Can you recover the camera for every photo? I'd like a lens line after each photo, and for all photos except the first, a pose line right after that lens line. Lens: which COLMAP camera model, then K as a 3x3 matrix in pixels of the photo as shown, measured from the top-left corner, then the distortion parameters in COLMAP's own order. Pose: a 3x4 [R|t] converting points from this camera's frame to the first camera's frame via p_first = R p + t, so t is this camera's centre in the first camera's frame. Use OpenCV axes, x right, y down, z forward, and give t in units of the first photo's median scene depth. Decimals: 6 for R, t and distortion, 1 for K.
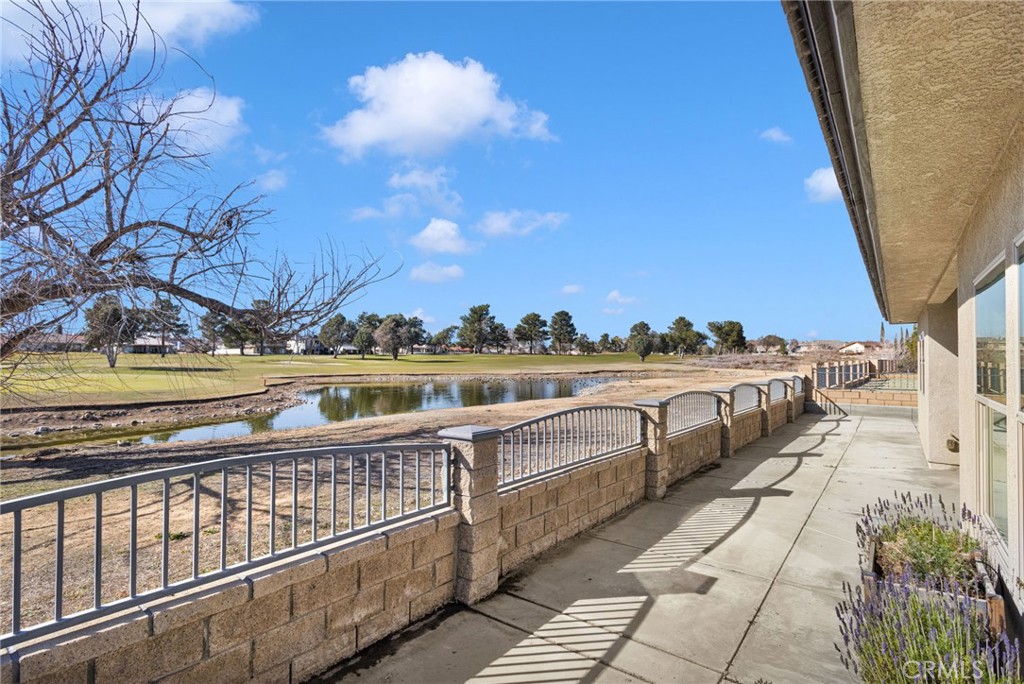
lens RADIAL K [[491.5, 0, 512.0], [0, 491.5, 342.0], [0, 0, 1]] dist [0.001133, -0.000025]
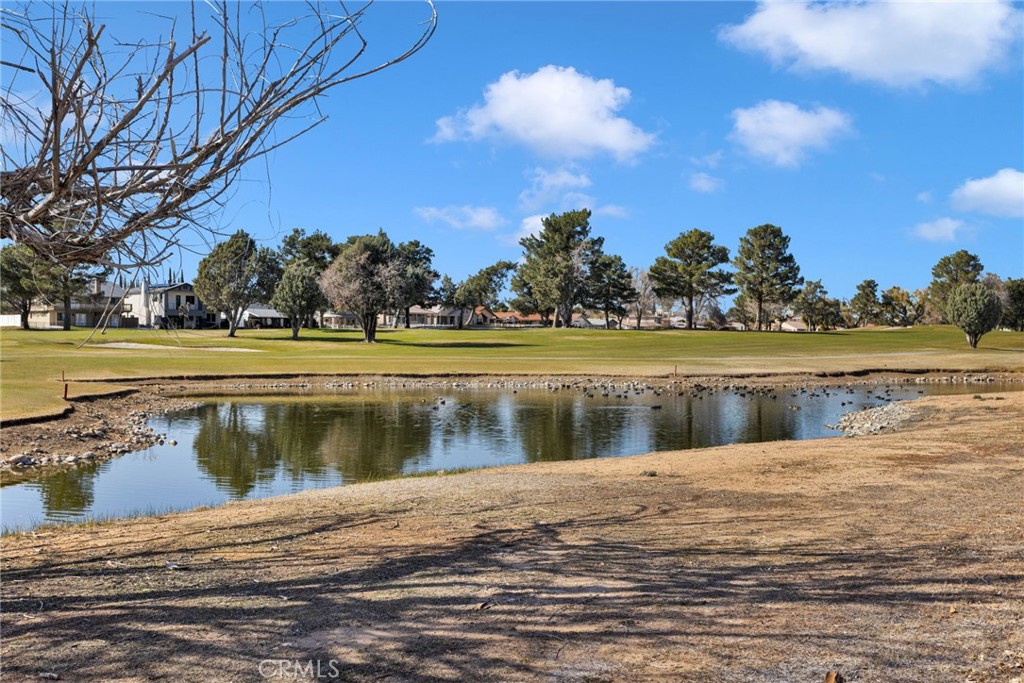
lens RADIAL K [[1058.9, 0, 513.2], [0, 1058.9, 325.4], [0, 0, 1]] dist [0.007290, 0.001158]
pose [[0.996360, 0.002741, -0.085206, -0.034339], [-0.001436, 0.999881, 0.015375, 0.008249], [0.085238, -0.015197, 0.996245, 0.095135]]
